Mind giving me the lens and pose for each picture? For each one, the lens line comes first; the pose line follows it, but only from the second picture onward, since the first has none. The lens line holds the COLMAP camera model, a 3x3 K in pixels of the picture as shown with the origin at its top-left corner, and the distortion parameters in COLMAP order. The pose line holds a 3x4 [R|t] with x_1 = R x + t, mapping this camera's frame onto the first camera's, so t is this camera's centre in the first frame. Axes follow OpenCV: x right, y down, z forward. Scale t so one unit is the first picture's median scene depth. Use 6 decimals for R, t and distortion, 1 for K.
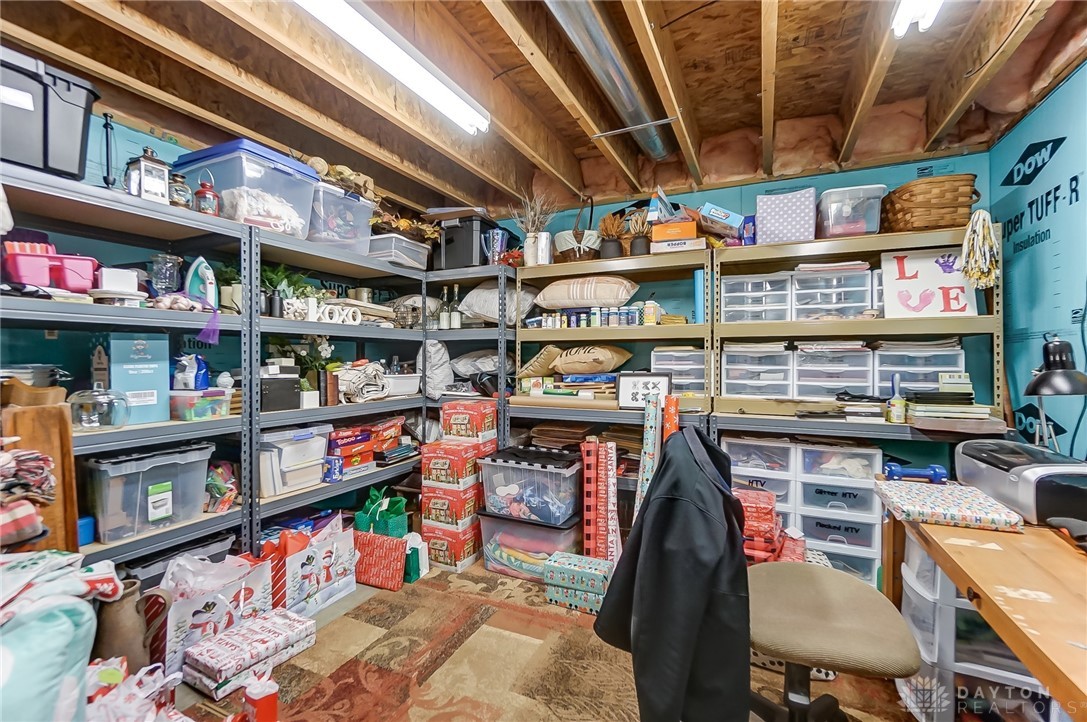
lens RADIAL K [[469.2, 0, 542.3], [0, 469.2, 349.6], [0, 0, 1]] dist [-0.008056, 0.001134]
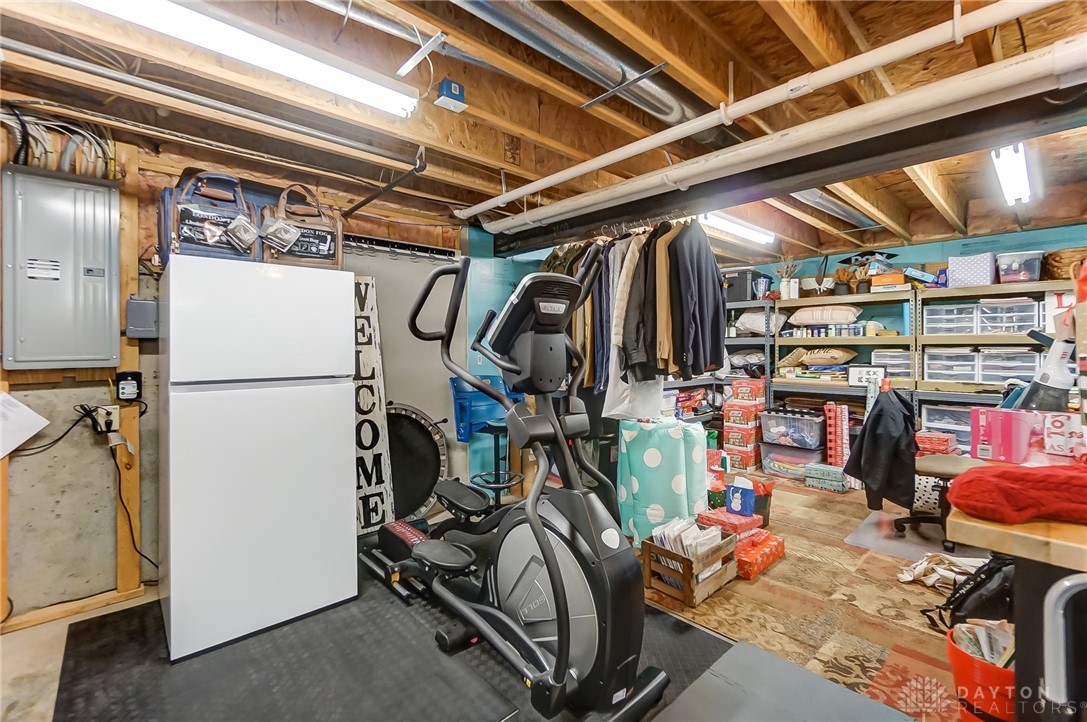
lens RADIAL K [[469.2, 0, 542.3], [0, 469.2, 349.6], [0, 0, 1]] dist [-0.008056, 0.001134]
pose [[0.925764, -0.005972, -0.378054, -0.220584], [0.017384, 0.999490, 0.026783, -0.070295], [0.377701, -0.031367, 0.925396, -0.965995]]
